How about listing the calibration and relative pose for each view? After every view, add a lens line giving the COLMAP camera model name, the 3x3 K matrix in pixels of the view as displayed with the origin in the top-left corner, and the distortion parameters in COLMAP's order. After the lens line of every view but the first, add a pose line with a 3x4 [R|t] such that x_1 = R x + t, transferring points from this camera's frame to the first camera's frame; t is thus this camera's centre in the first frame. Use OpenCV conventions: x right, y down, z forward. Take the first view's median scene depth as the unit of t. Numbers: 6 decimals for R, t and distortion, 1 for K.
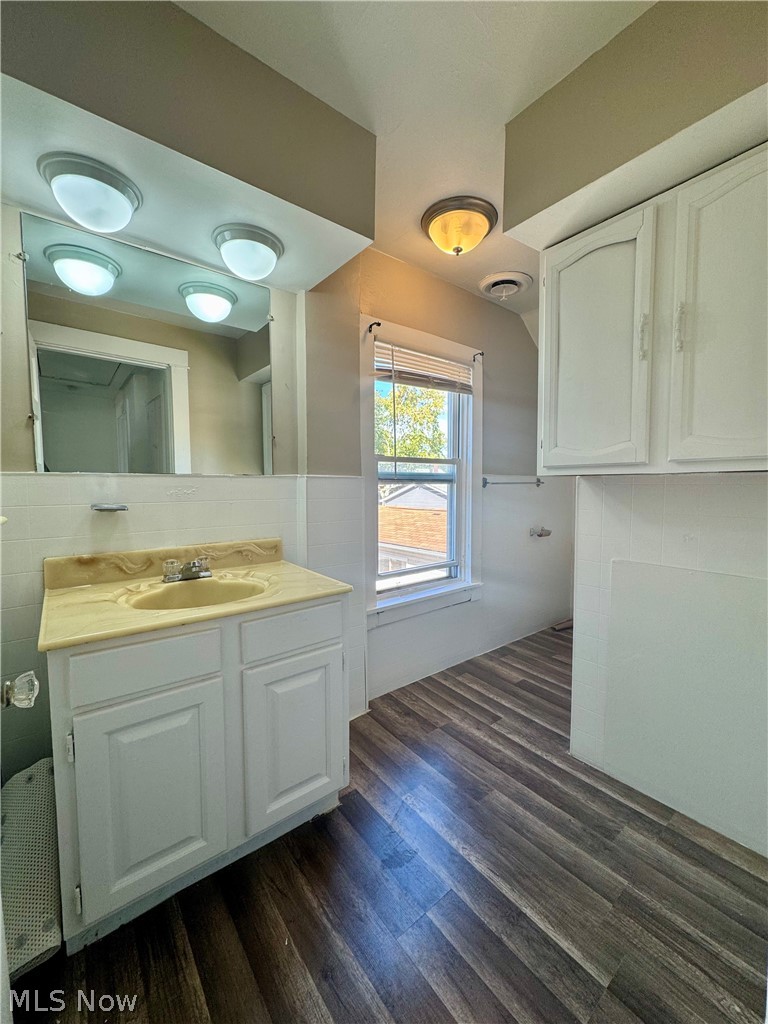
lens RADIAL K [[408.6, 0, 382.5], [0, 408.6, 508.6], [0, 0, 1]] dist [-0.000581, -0.000211]
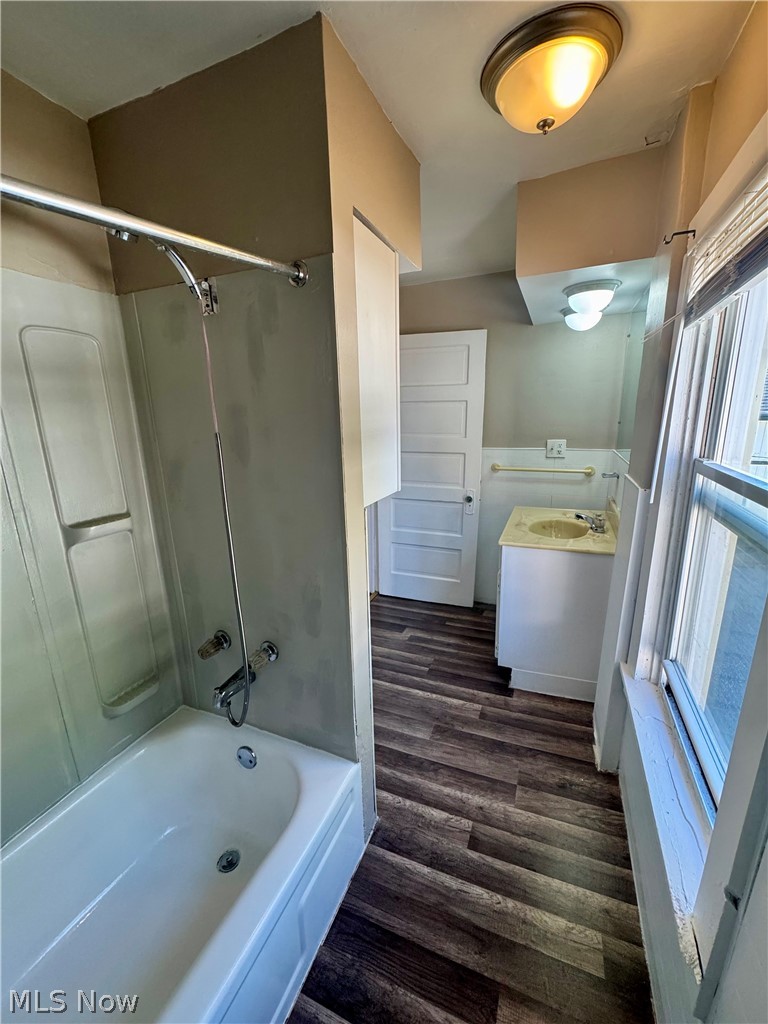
lens RADIAL K [[408.6, 0, 388.2], [0, 408.6, 512.5], [0, 0, 1]] dist [-0.000581, -0.000211]
pose [[-0.871659, 0.137606, -0.470399, 0.702516], [-0.007525, 0.955906, 0.293576, -0.252049], [0.490055, 0.259438, -0.832188, 1.454118]]
